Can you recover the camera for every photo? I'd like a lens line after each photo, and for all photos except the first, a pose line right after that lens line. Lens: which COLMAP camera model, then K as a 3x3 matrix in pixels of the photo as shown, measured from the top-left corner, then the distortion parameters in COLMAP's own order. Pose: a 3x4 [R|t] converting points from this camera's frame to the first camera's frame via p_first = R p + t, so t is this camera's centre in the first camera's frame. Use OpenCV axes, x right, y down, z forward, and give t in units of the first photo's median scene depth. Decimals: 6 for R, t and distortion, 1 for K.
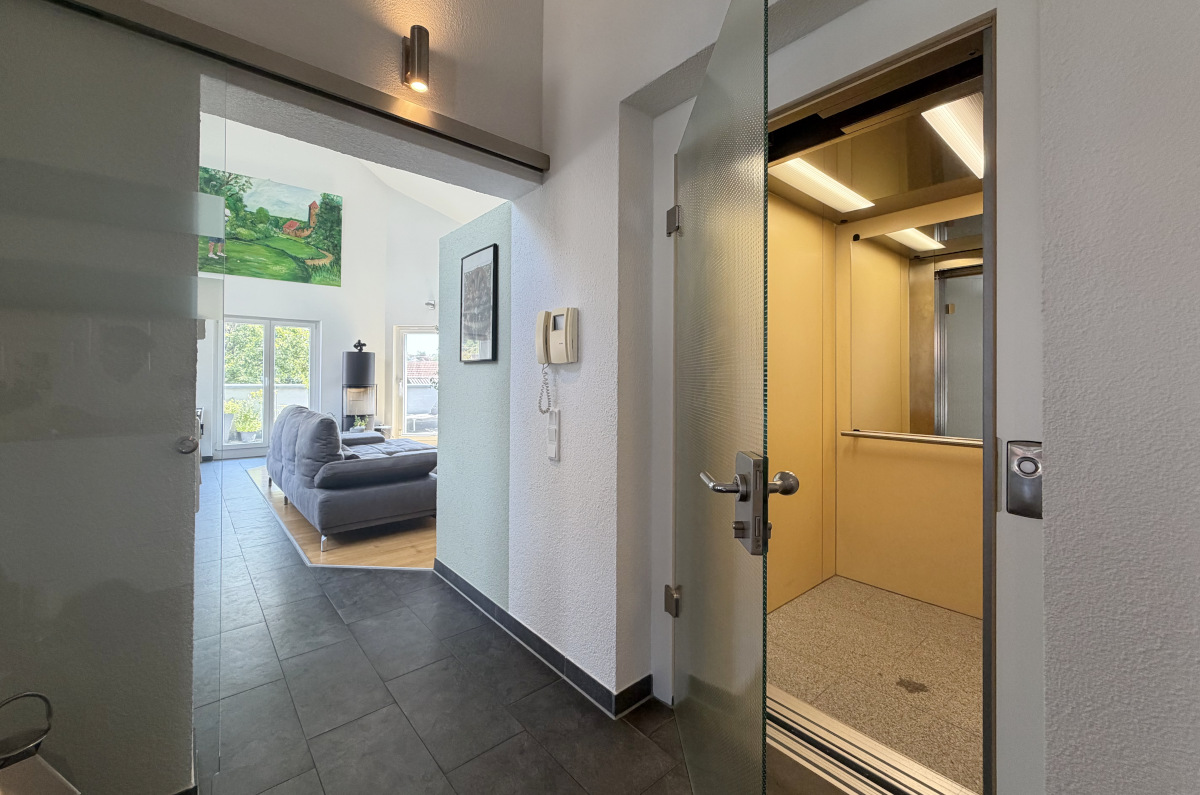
lens RADIAL K [[480.1, 0, 596.3], [0, 480.1, 379.7], [0, 0, 1]] dist [-0.002484, -0.000376]
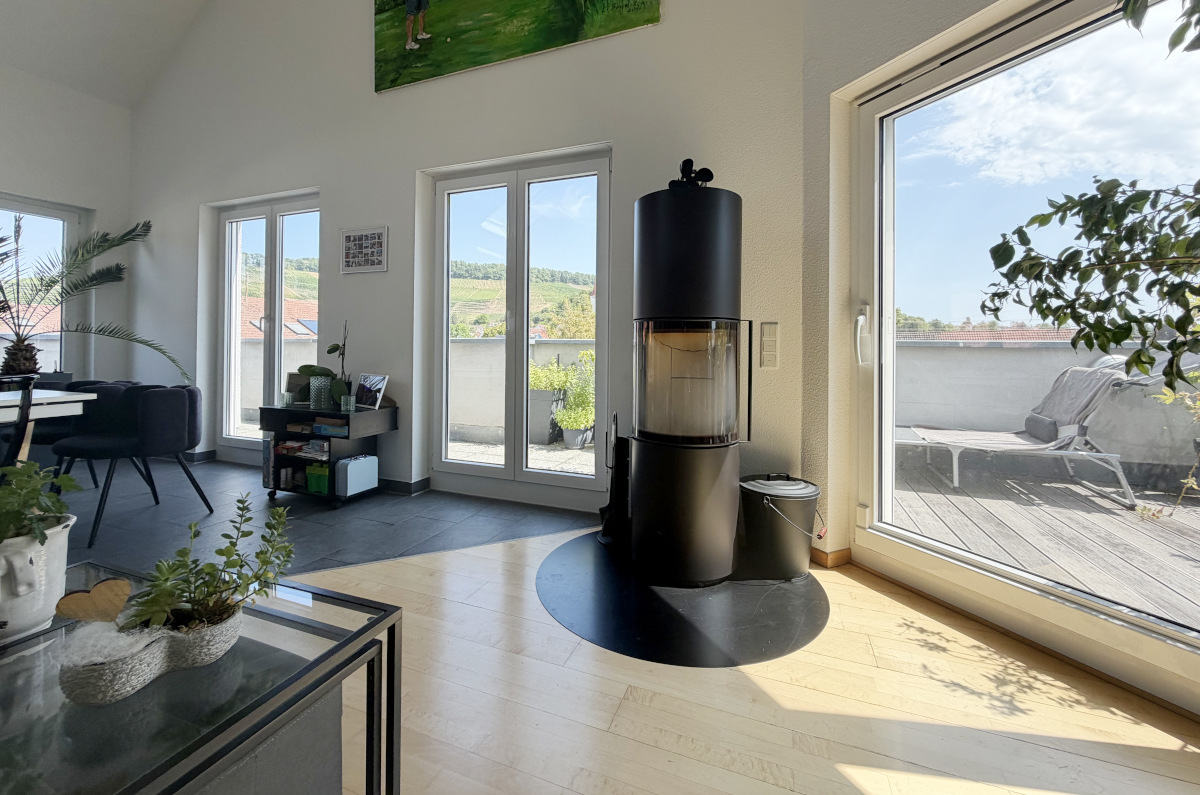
lens RADIAL K [[480.1, 0, 599.6], [0, 480.1, 351.7], [0, 0, 1]] dist [-0.002484, -0.000376]
pose [[0.501722, 0.001410, -0.865028, -0.285655], [-0.002631, 0.999997, 0.000104, 0.029289], [0.865025, 0.002224, 0.501724, 0.838438]]
